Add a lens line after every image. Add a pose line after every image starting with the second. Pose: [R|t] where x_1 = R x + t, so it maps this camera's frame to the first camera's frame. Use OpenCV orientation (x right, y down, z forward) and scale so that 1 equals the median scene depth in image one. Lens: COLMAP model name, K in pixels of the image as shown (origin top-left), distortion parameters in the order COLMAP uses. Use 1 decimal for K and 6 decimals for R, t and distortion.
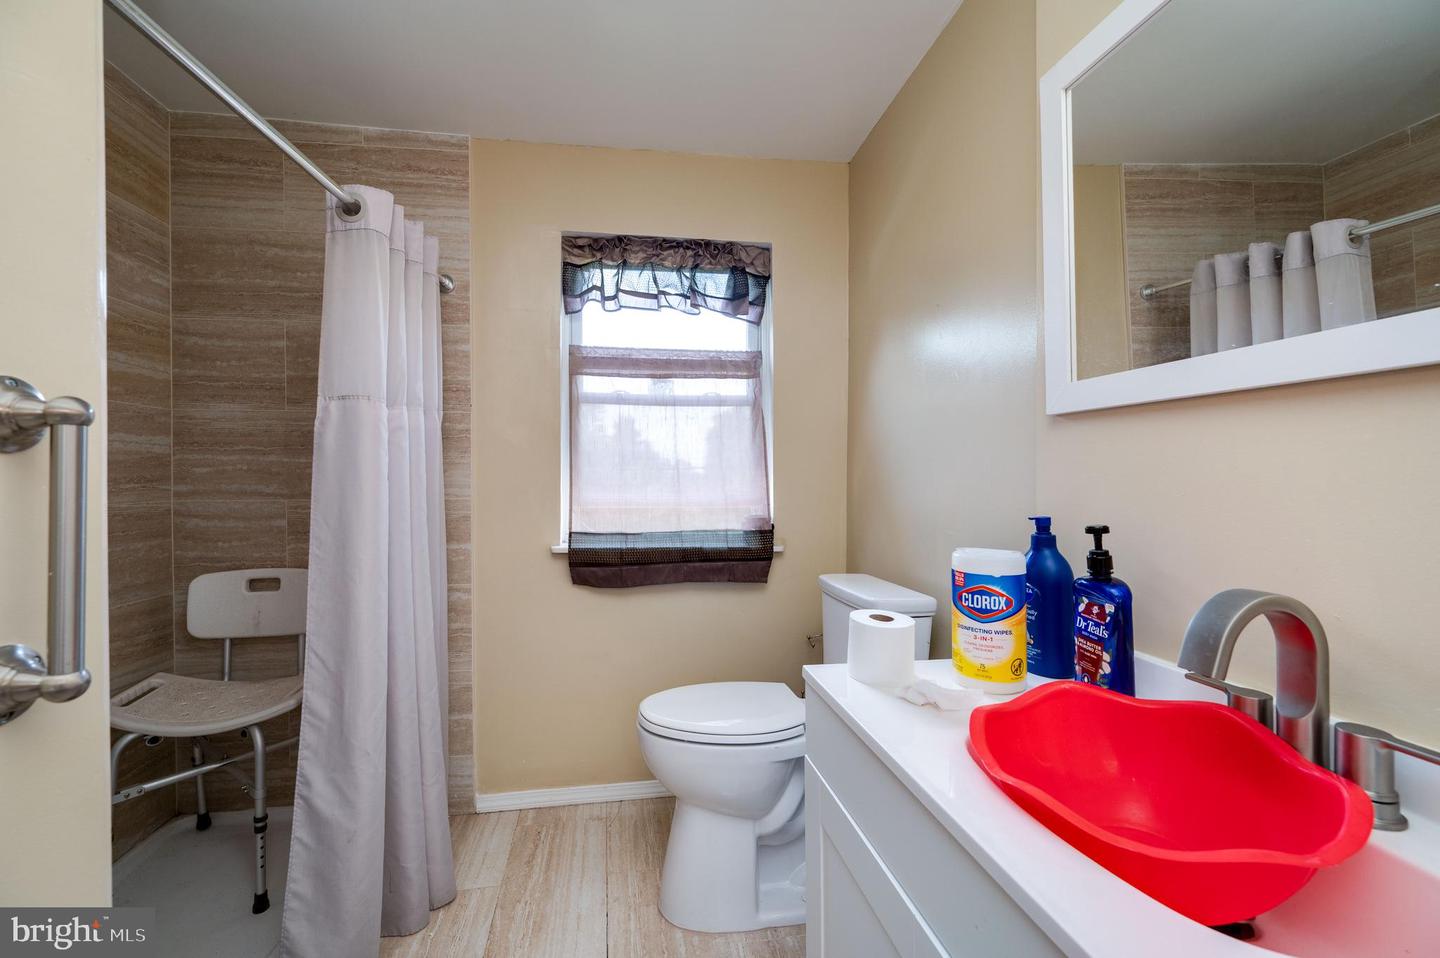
lens RADIAL K [[572.7, 0, 705.9], [0, 572.7, 474.1], [0, 0, 1]] dist [-0.000996, -0.000804]
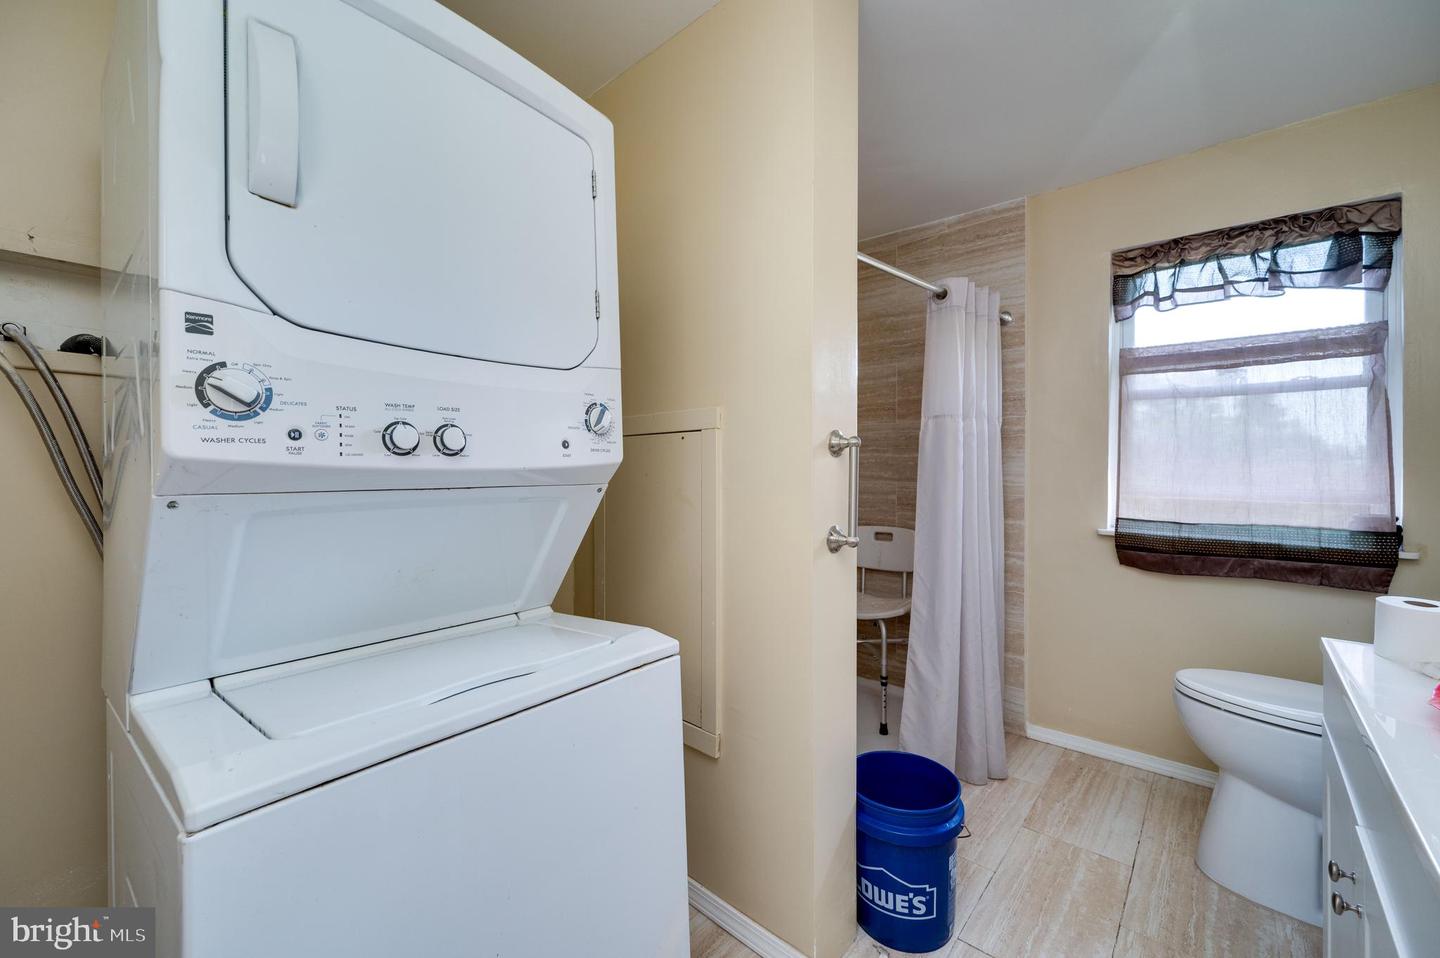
lens RADIAL K [[572.7, 0, 705.9], [0, 572.7, 474.1], [0, 0, 1]] dist [-0.000996, -0.000804]
pose [[0.607132, 0.014093, -0.794476, 0.162899], [-0.002151, 0.999868, 0.016093, 0.000157], [0.794598, -0.008061, 0.607083, -0.318253]]
